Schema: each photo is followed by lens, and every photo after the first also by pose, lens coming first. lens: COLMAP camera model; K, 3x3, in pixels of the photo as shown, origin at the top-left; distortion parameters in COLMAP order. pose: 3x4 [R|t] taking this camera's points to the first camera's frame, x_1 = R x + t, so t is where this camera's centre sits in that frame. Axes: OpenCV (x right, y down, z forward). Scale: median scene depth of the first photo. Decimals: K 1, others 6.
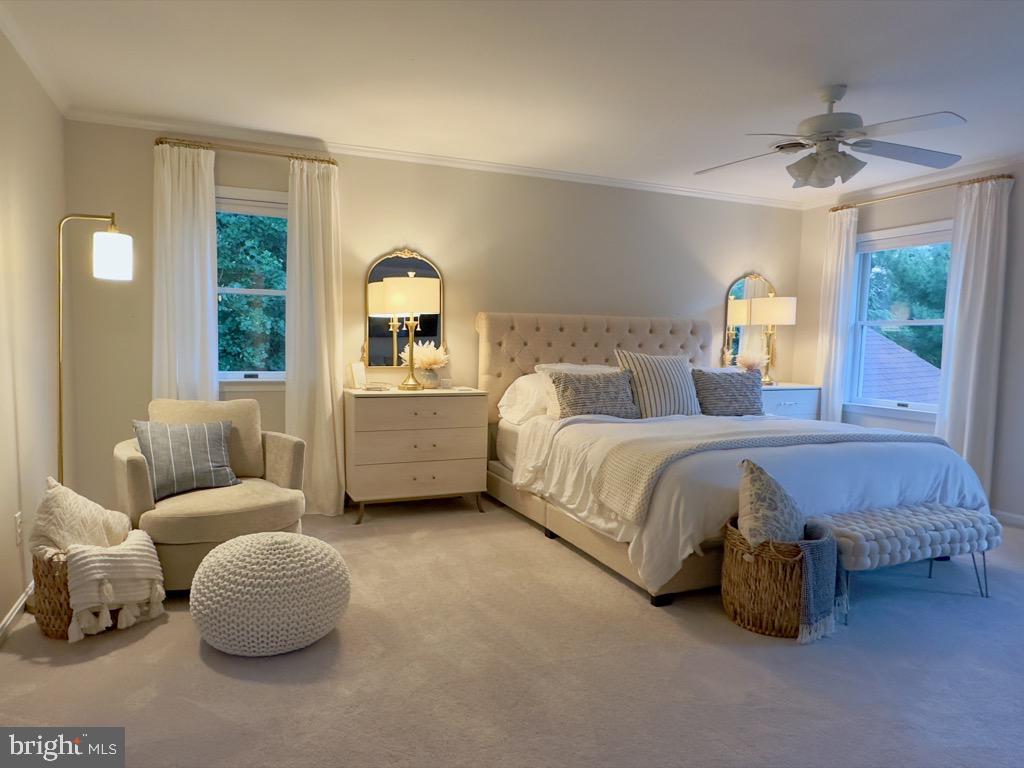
lens RADIAL K [[718.8, 0, 511.2], [0, 718.8, 397.4], [0, 0, 1]] dist [-0.002173, 0.004498]
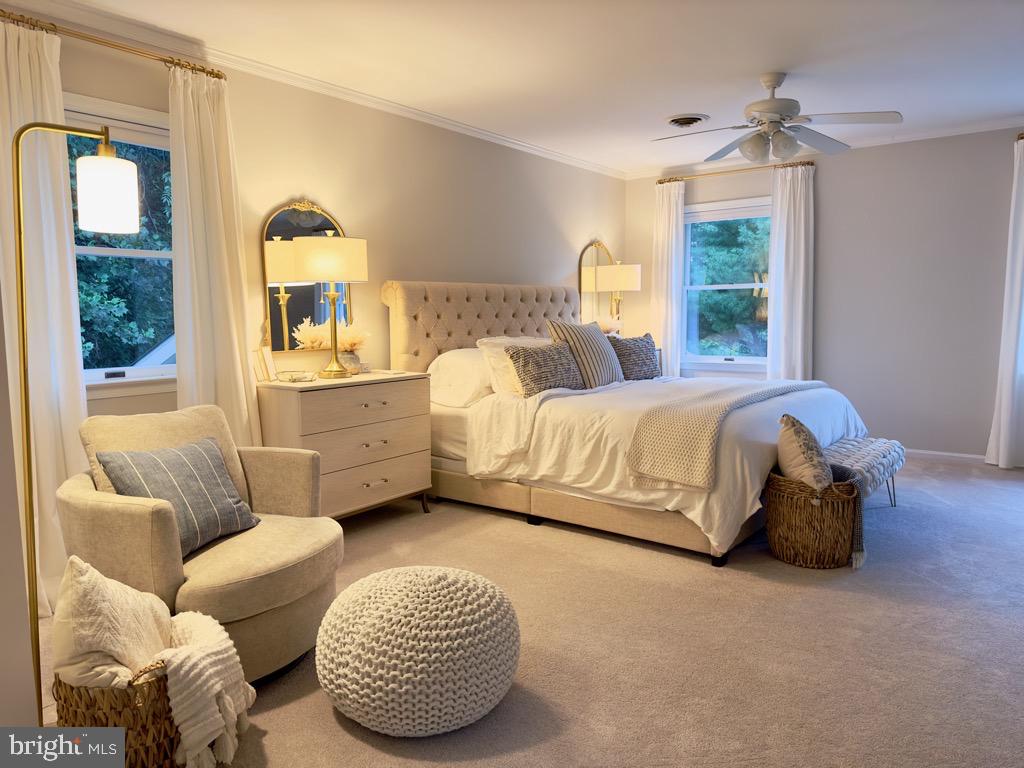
lens RADIAL K [[782.2, 0, 512.0], [0, 782.2, 384.0], [0, 0, 1]] dist [0.120280, -0.195625]
pose [[0.833913, -0.078871, 0.546231, -0.475505], [0.069870, 0.996860, 0.037270, -0.023374], [-0.547456, 0.007086, 0.836805, 0.159214]]
